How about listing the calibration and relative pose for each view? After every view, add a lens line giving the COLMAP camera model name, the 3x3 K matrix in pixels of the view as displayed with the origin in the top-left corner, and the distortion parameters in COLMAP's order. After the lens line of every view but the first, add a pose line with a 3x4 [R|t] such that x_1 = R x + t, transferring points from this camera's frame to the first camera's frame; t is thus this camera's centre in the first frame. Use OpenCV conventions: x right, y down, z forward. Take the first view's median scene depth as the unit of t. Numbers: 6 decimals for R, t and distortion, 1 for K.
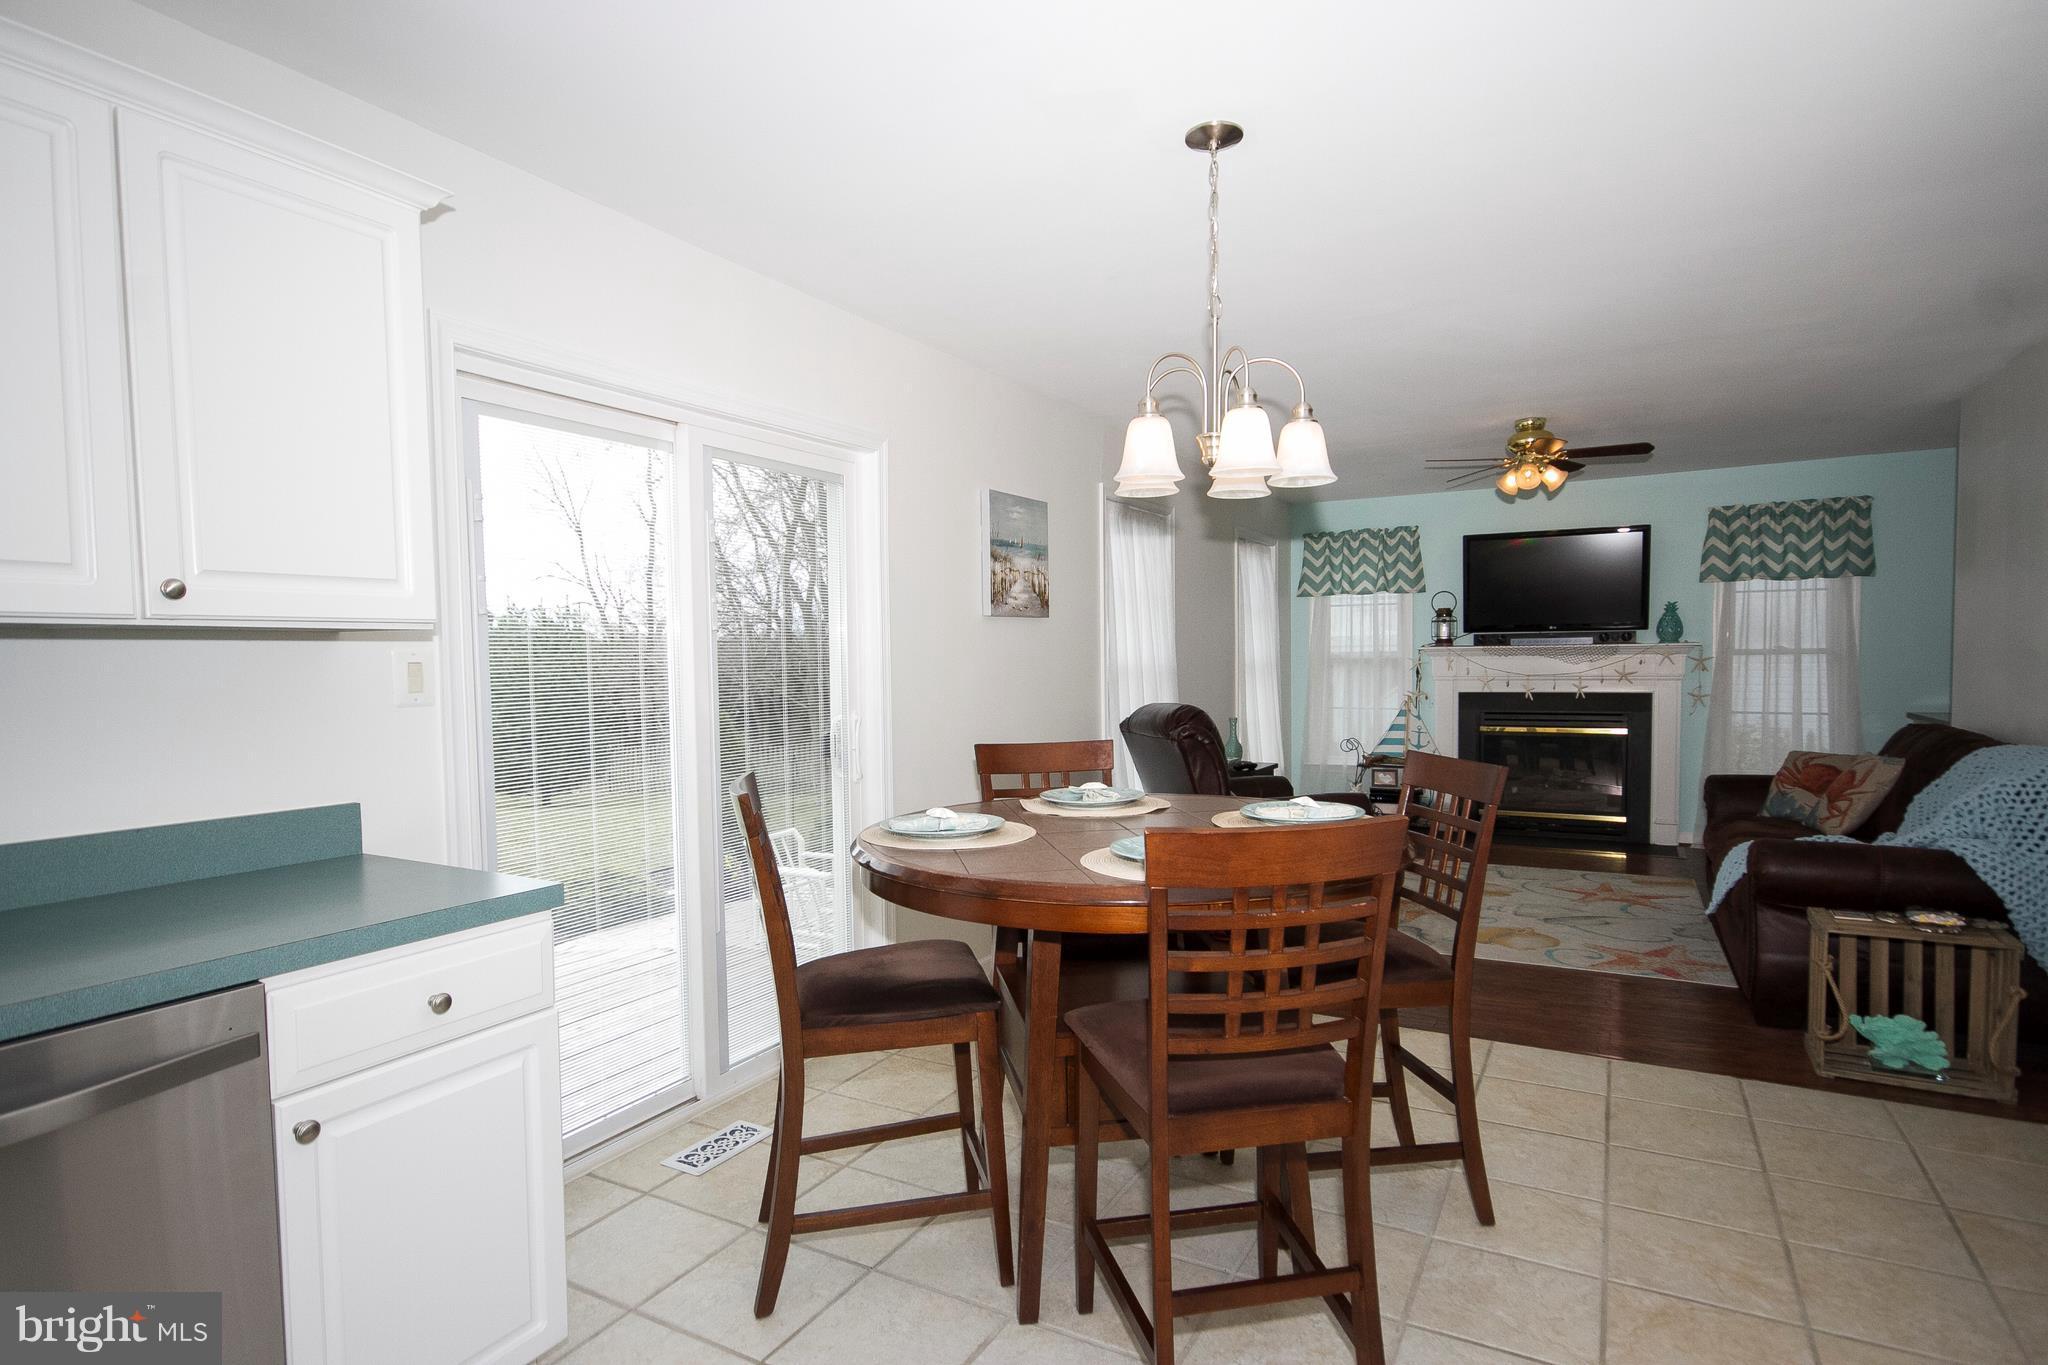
lens RADIAL K [[1066.1, 0, 1026.3], [0, 1066.1, 706.9], [0, 0, 1]] dist [0.002954, 0.000868]
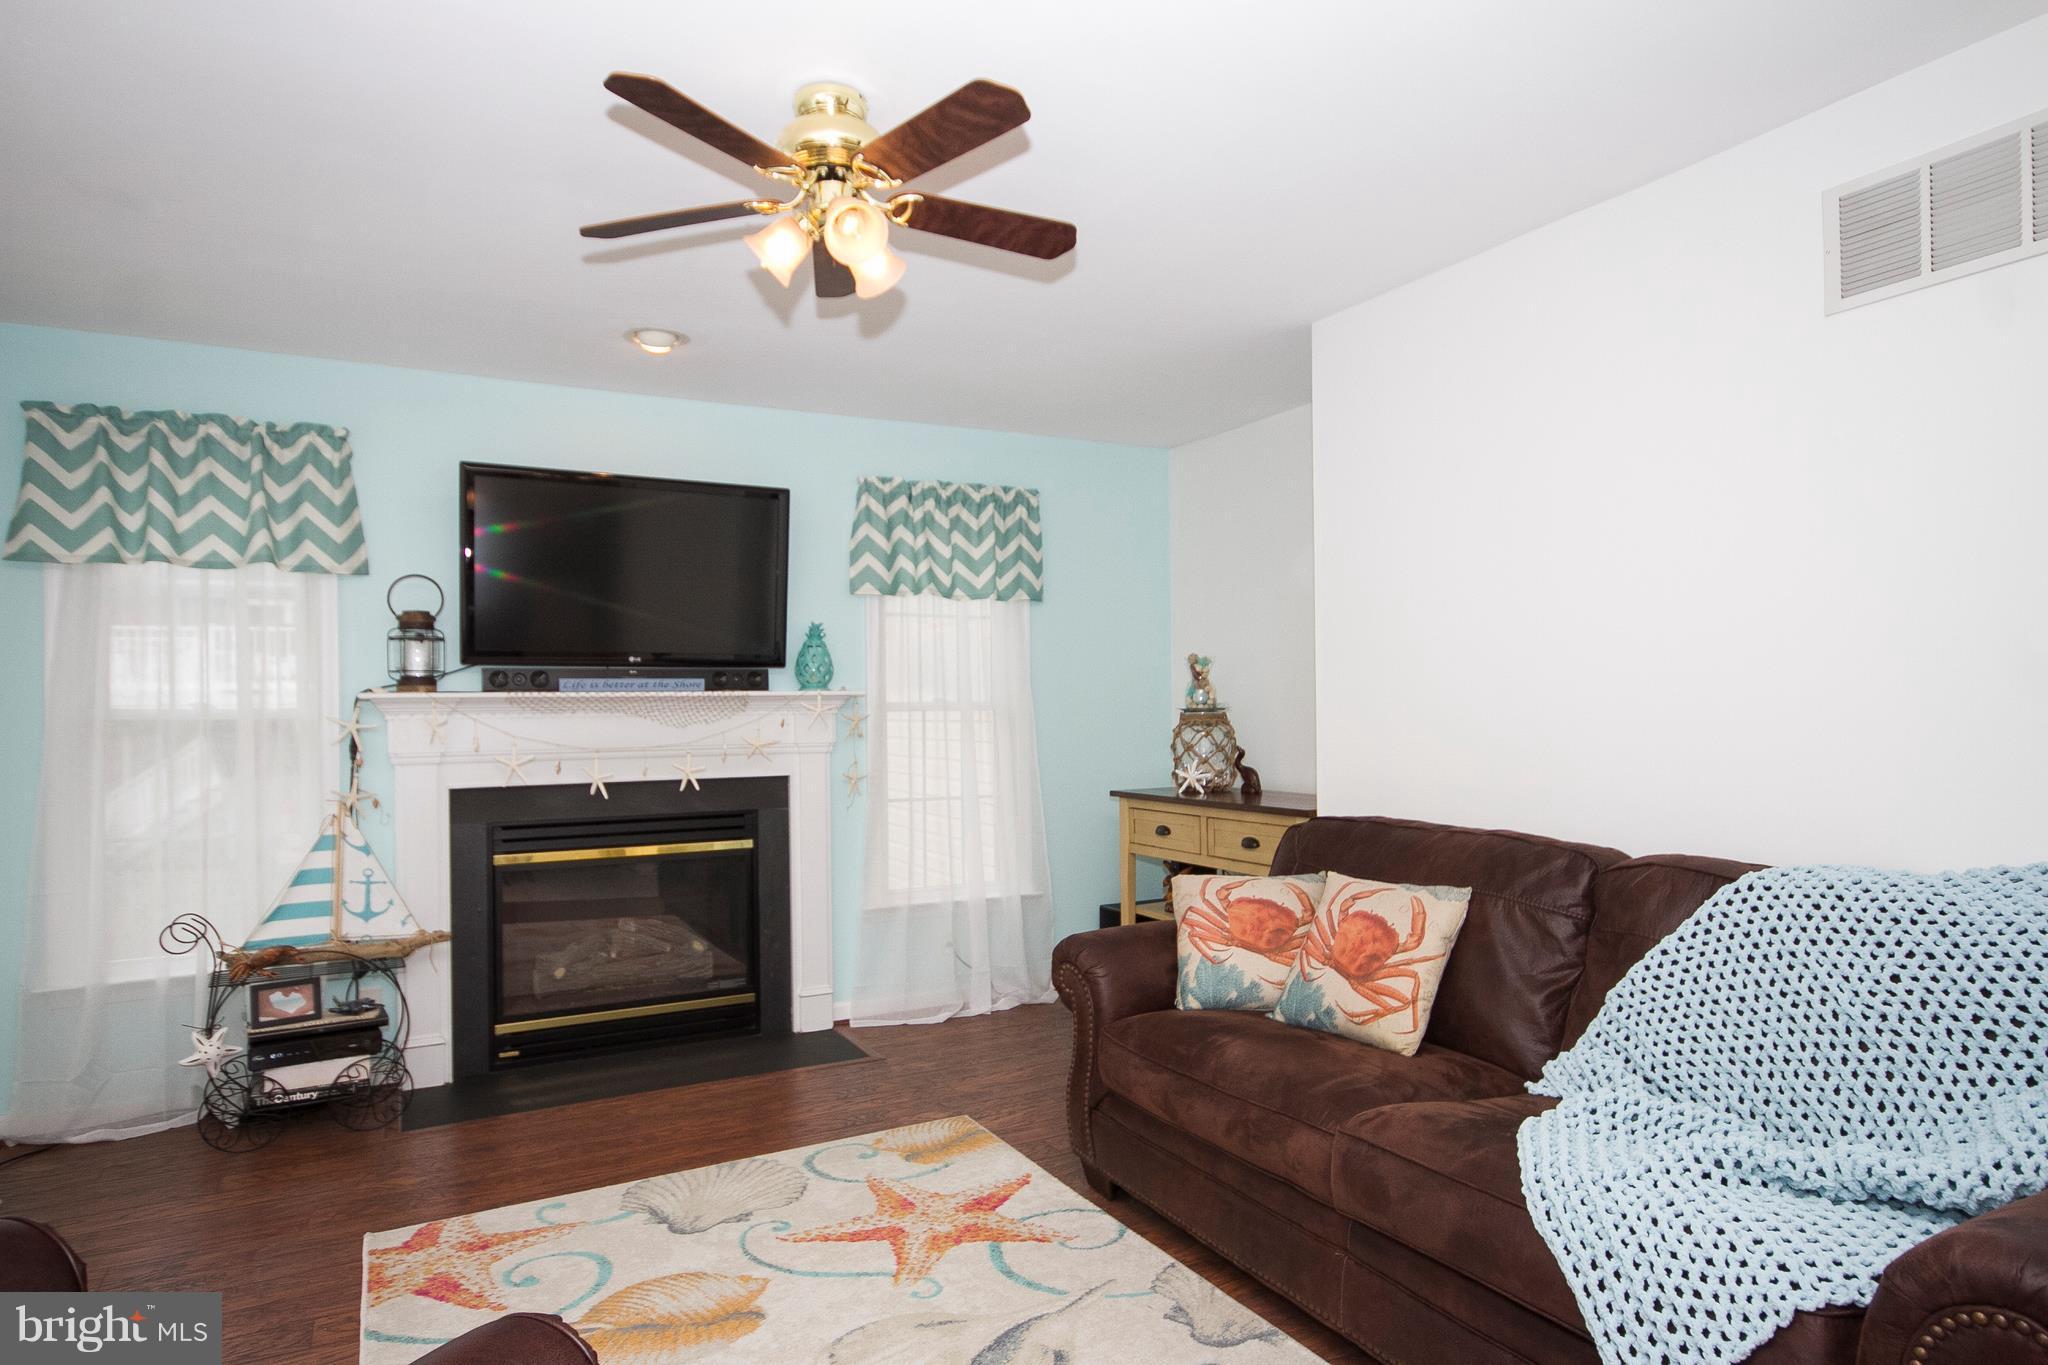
lens RADIAL K [[1169.8, 0, 1025.9], [0, 1169.8, 707.7], [0, 0, 1]] dist [0.000921, 0.013114]
pose [[0.544127, 0.005816, 0.838982, 0.115464], [0.044156, 0.998392, -0.035558, -0.021876], [-0.837840, 0.056394, 0.542995, 0.544515]]
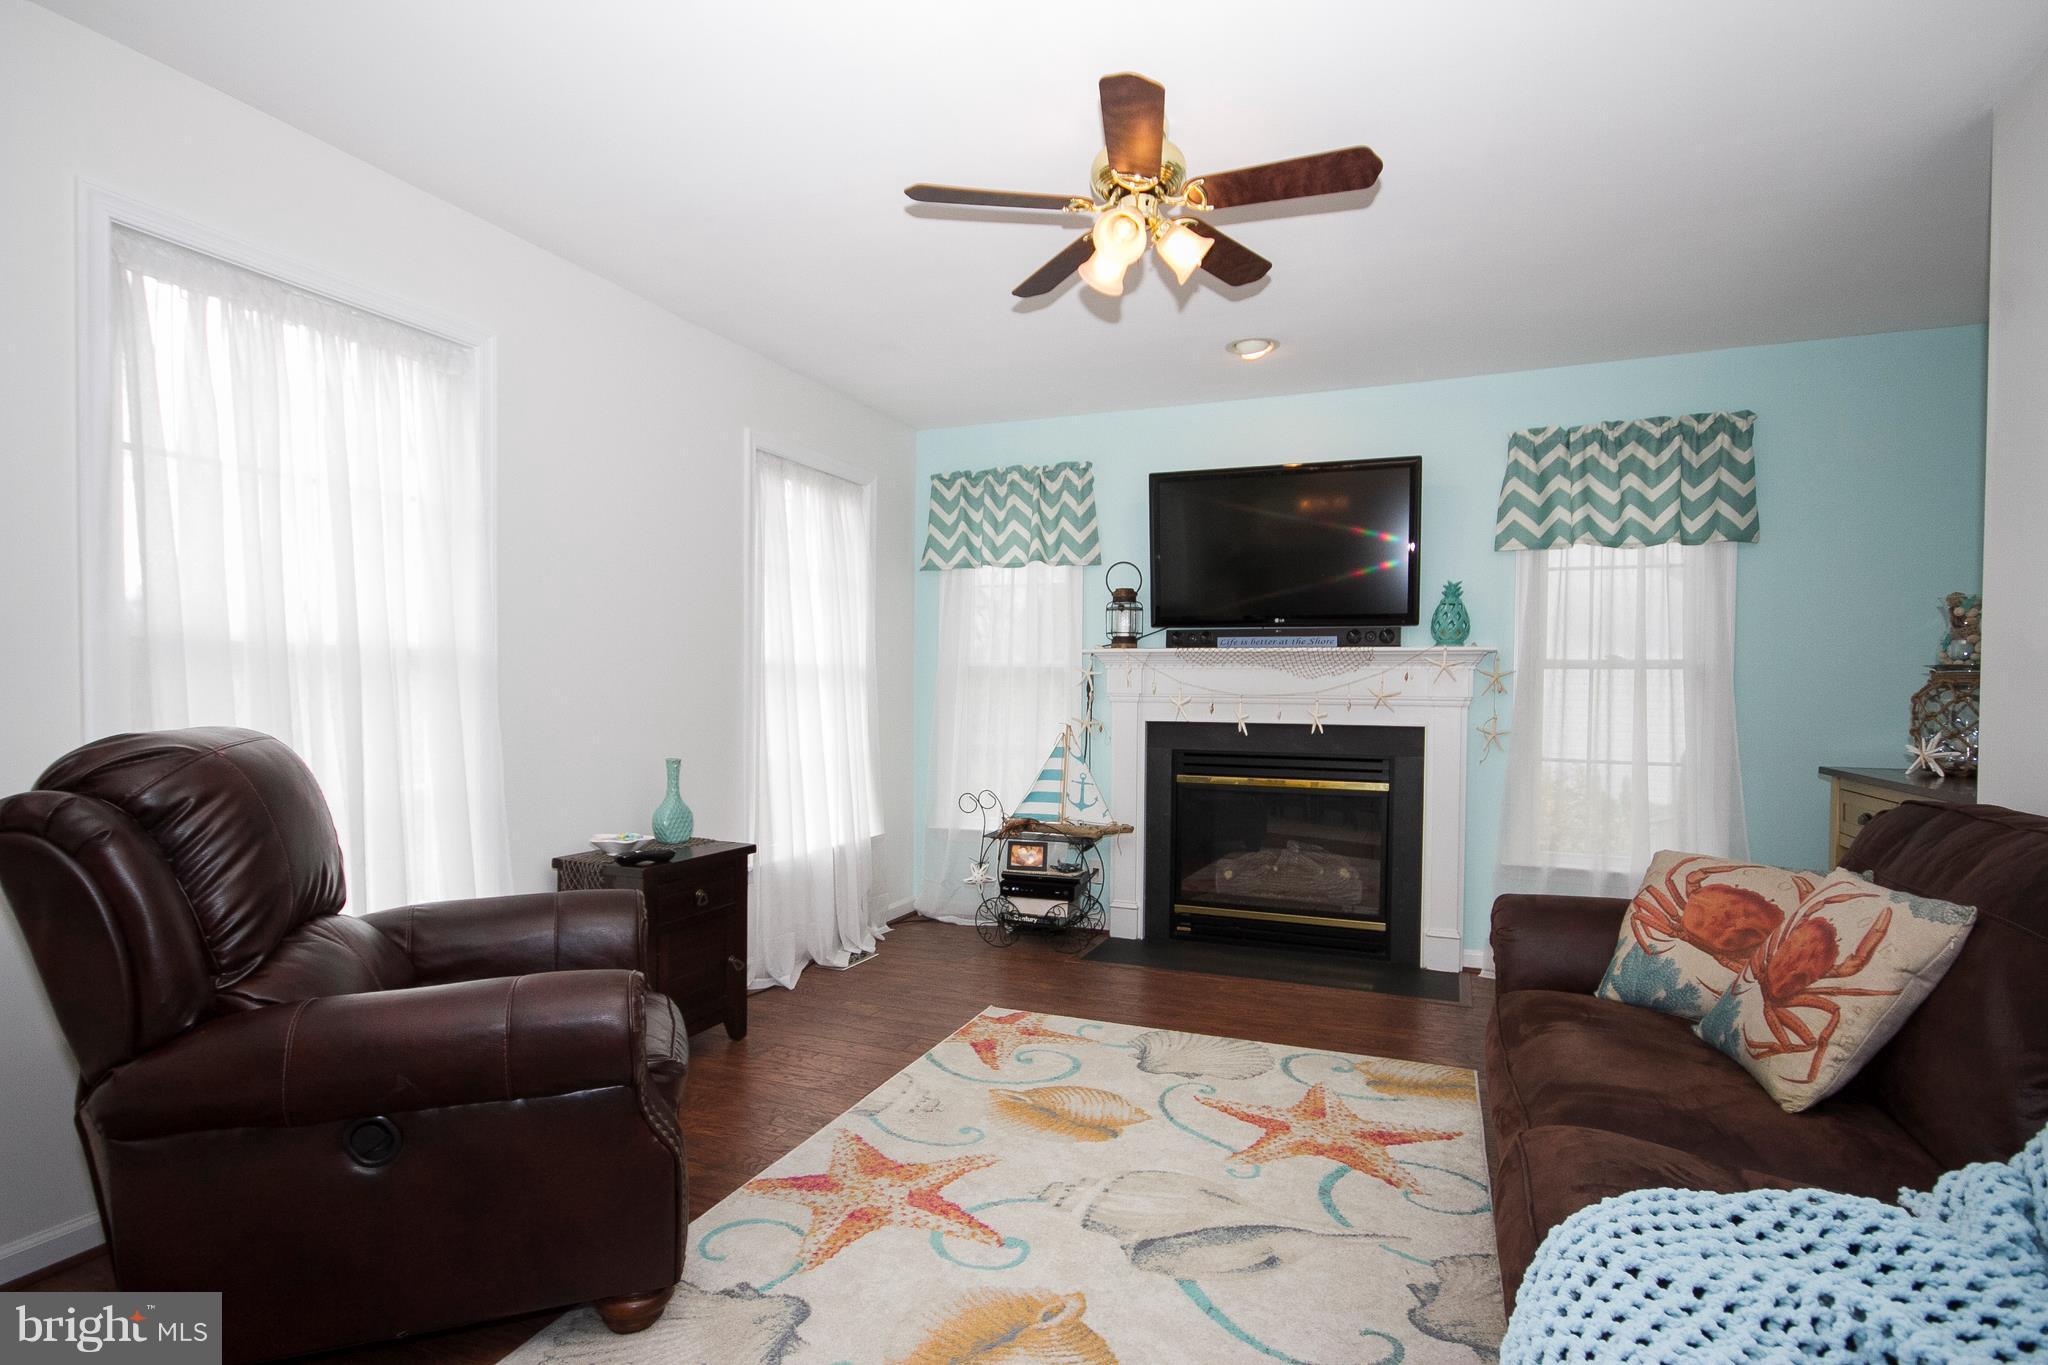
lens RADIAL K [[1034.2, 0, 1021.3], [0, 1034.2, 707.0], [0, 0, 1]] dist [-0.024656, 0.028145]
pose [[0.992989, 0.018747, 0.116708, 0.284271], [-0.015639, 0.999500, -0.027489, -0.004376], [-0.117165, 0.025471, 0.992786, 0.432242]]
